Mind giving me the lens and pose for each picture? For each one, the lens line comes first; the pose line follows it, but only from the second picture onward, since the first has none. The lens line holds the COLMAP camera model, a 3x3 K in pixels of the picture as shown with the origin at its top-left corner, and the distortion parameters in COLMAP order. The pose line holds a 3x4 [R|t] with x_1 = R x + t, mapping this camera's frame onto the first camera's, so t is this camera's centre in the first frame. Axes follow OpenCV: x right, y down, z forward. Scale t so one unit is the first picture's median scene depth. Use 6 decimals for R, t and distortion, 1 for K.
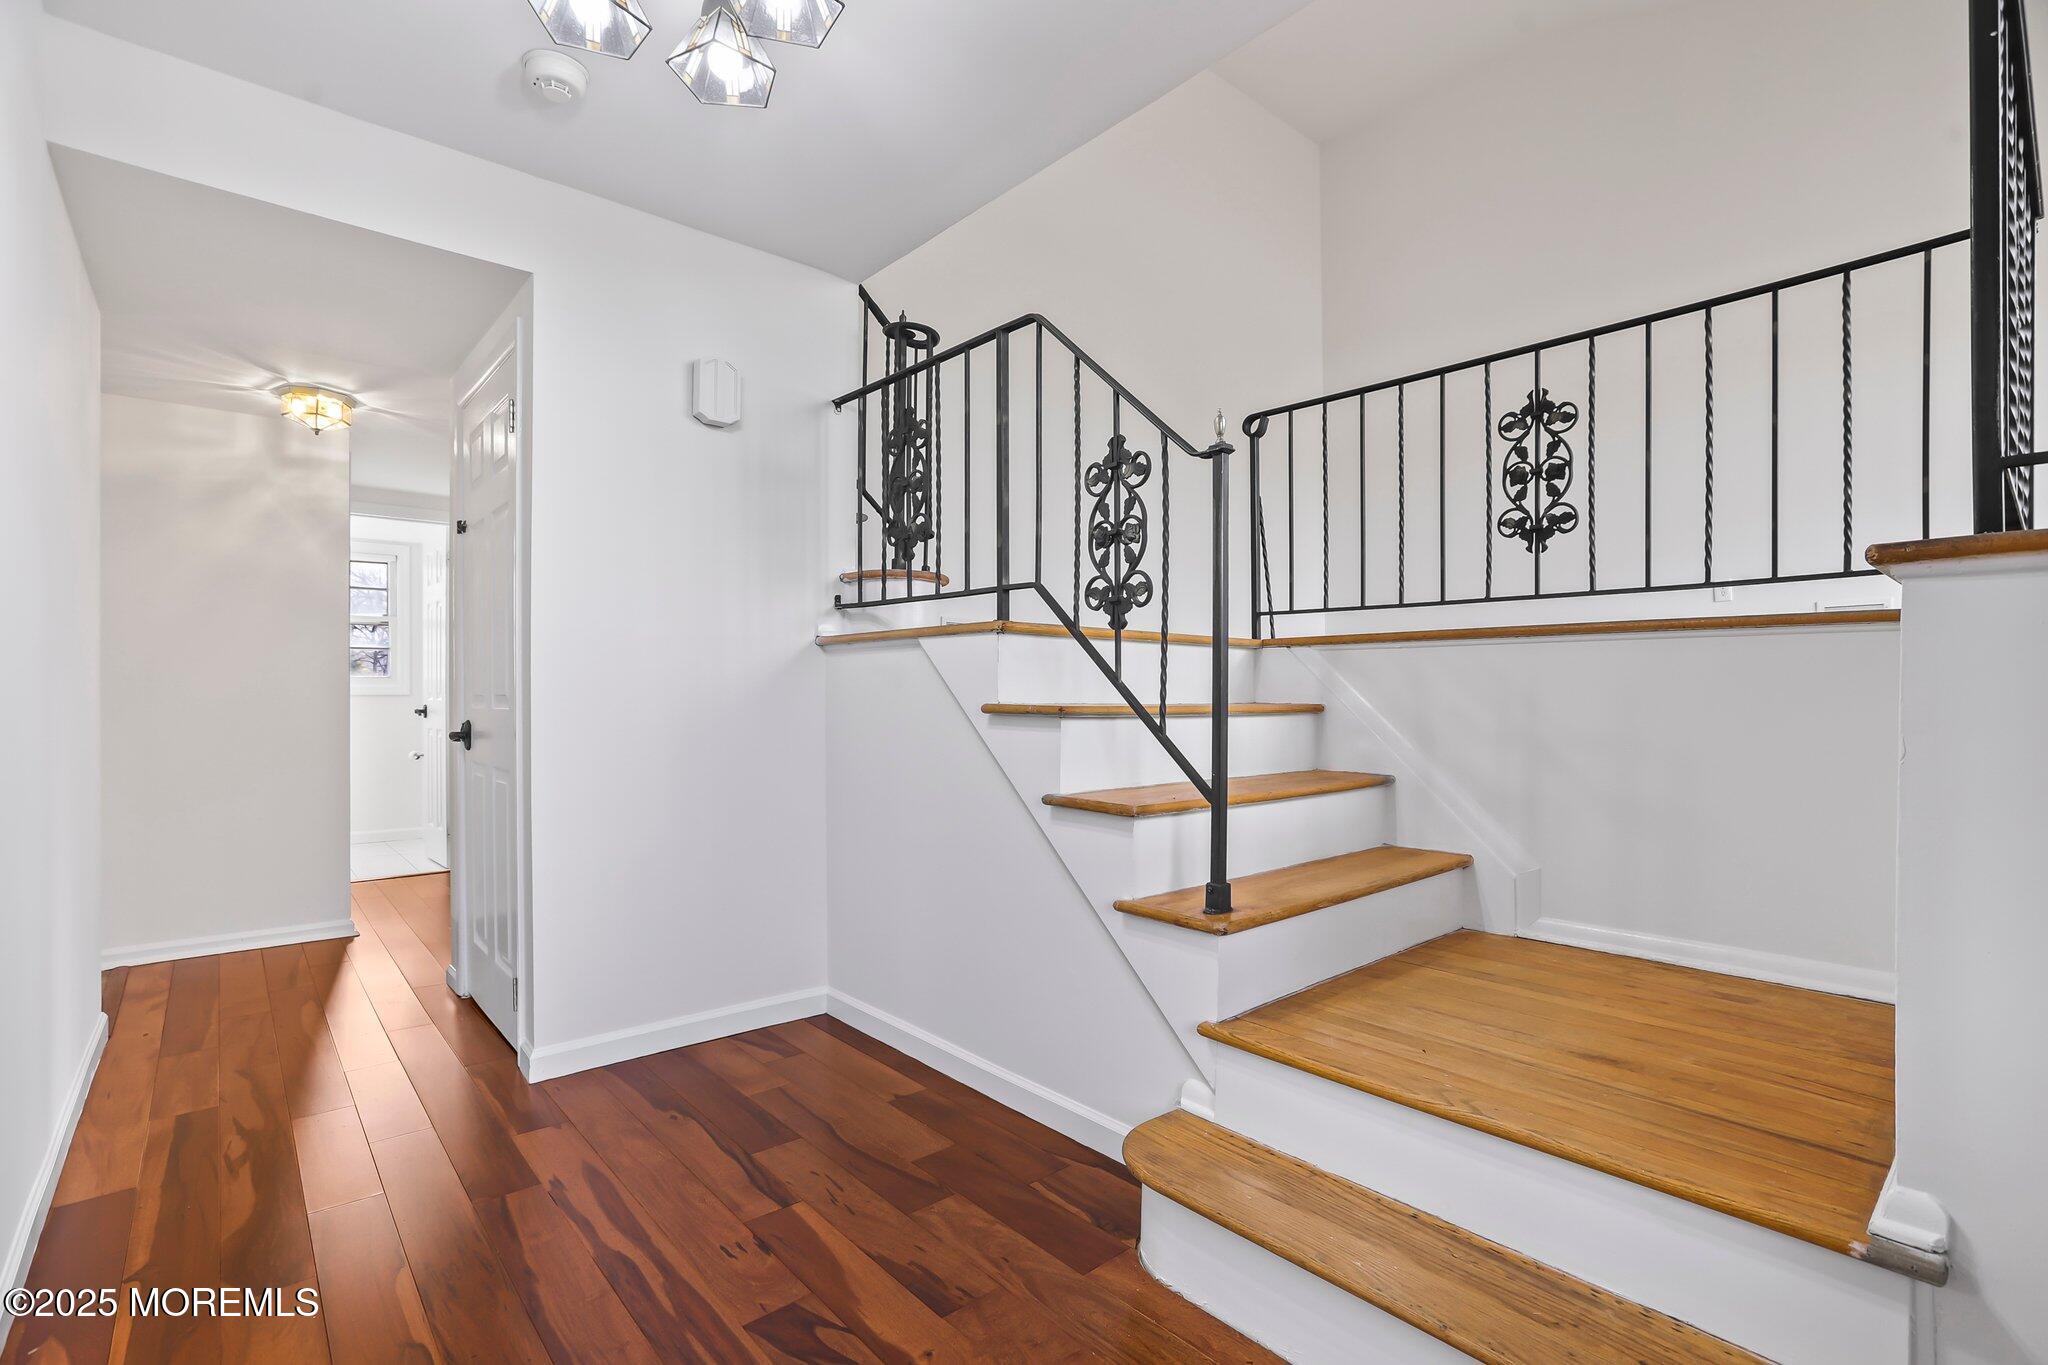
lens RADIAL K [[939.2, 0, 1020.6], [0, 939.2, 694.3], [0, 0, 1]] dist [-0.020747, 0.000046]
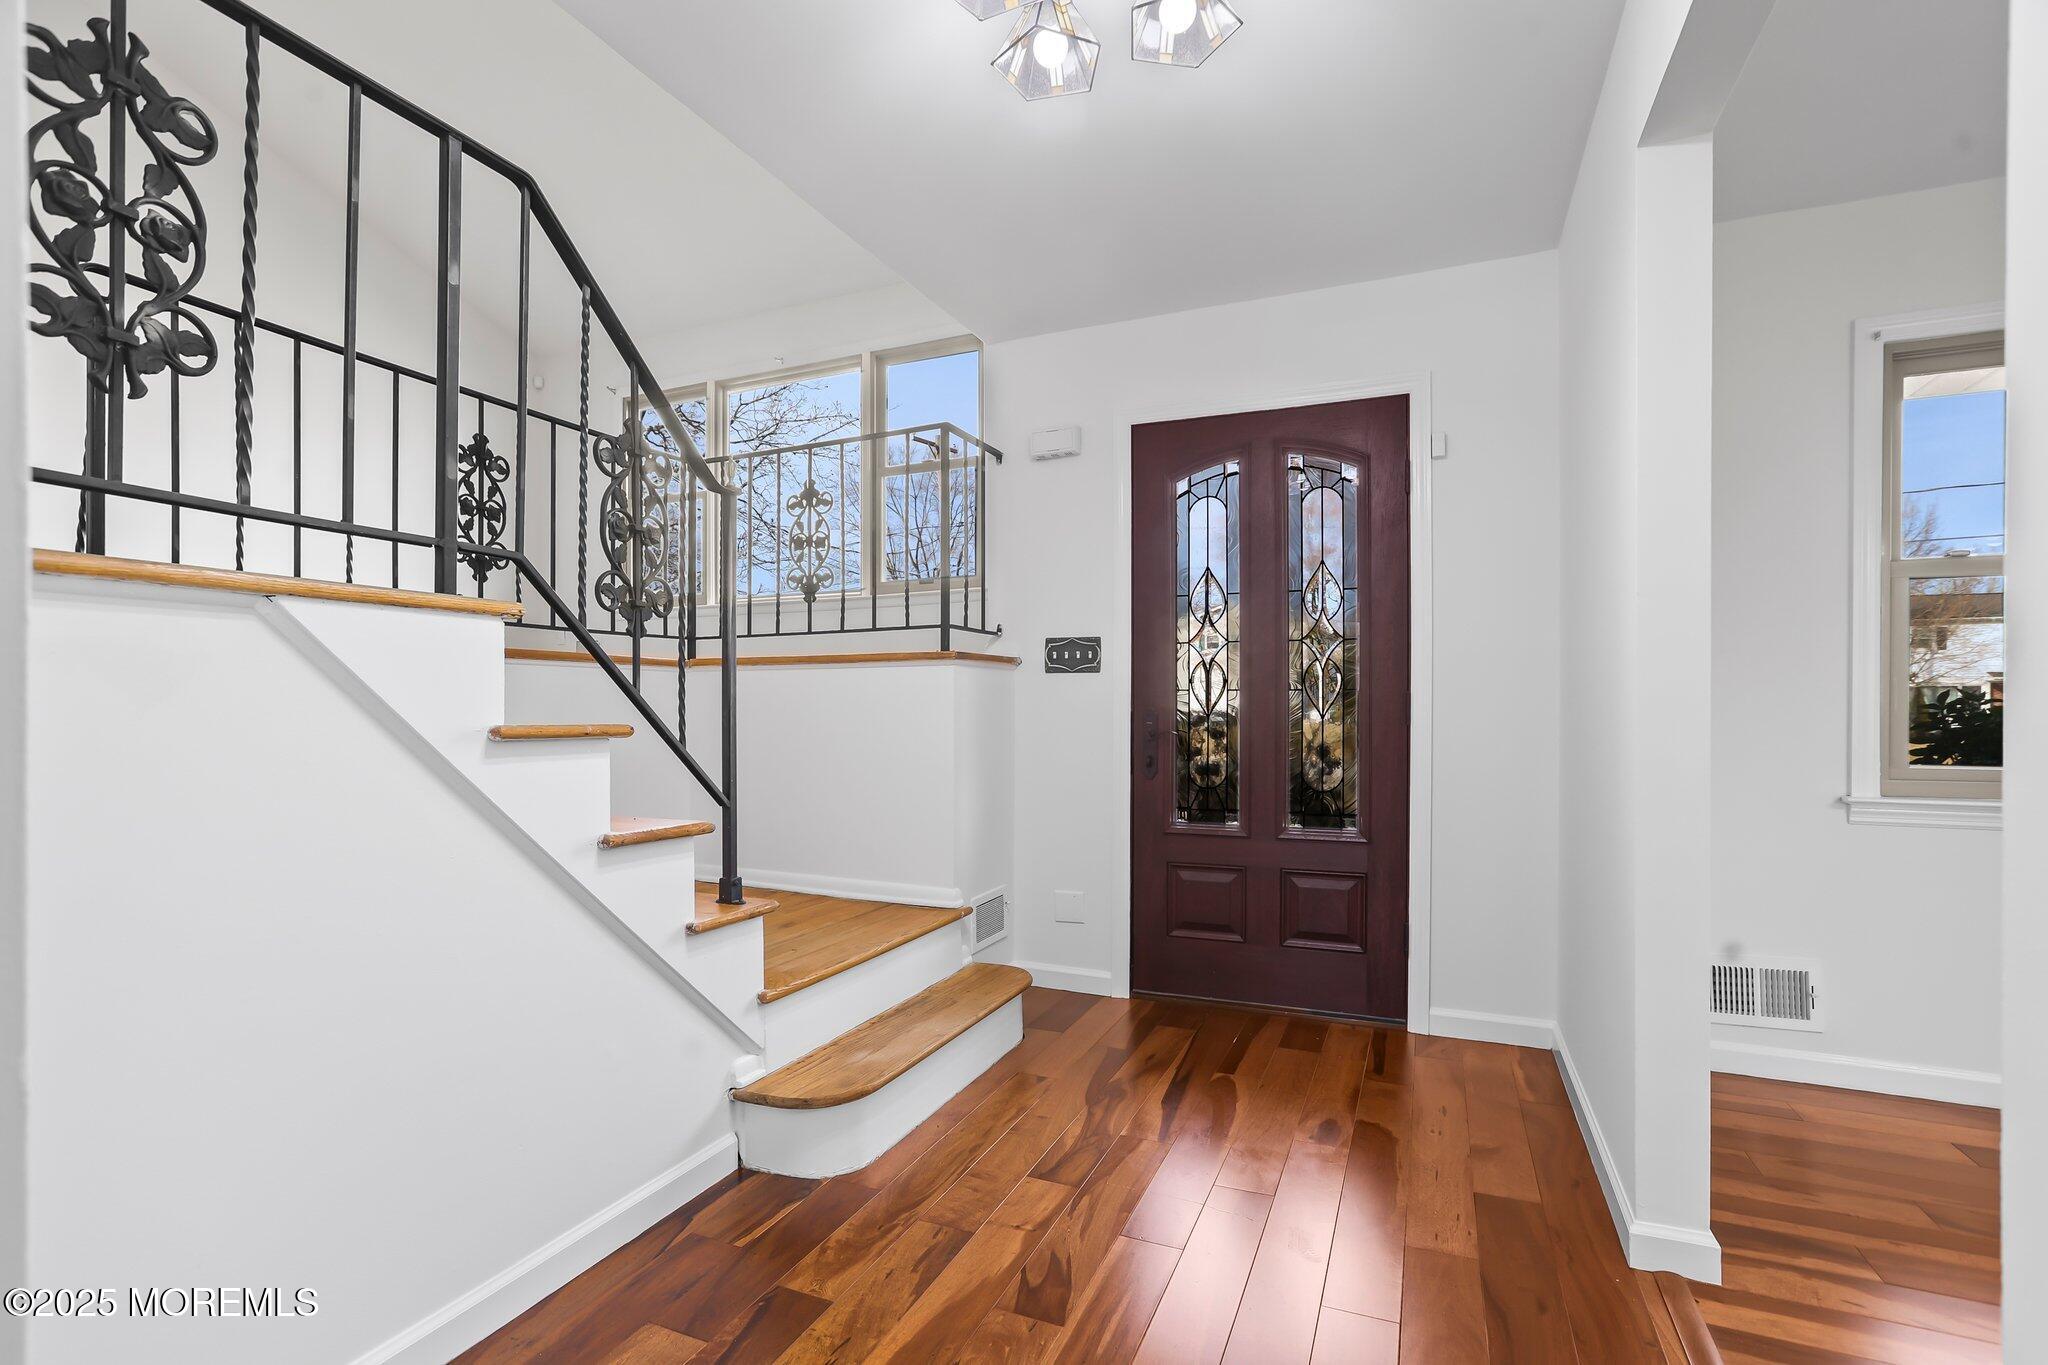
lens RADIAL K [[932.2, 0, 1022.6], [0, 932.2, 709.1], [0, 0, 1]] dist [0.000034, 0.000088]
pose [[-0.422050, -0.004849, 0.906560, -0.851181], [-0.001362, 0.999988, 0.004715, -0.006853], [-0.906571, 0.000755, -0.422052, 1.034516]]
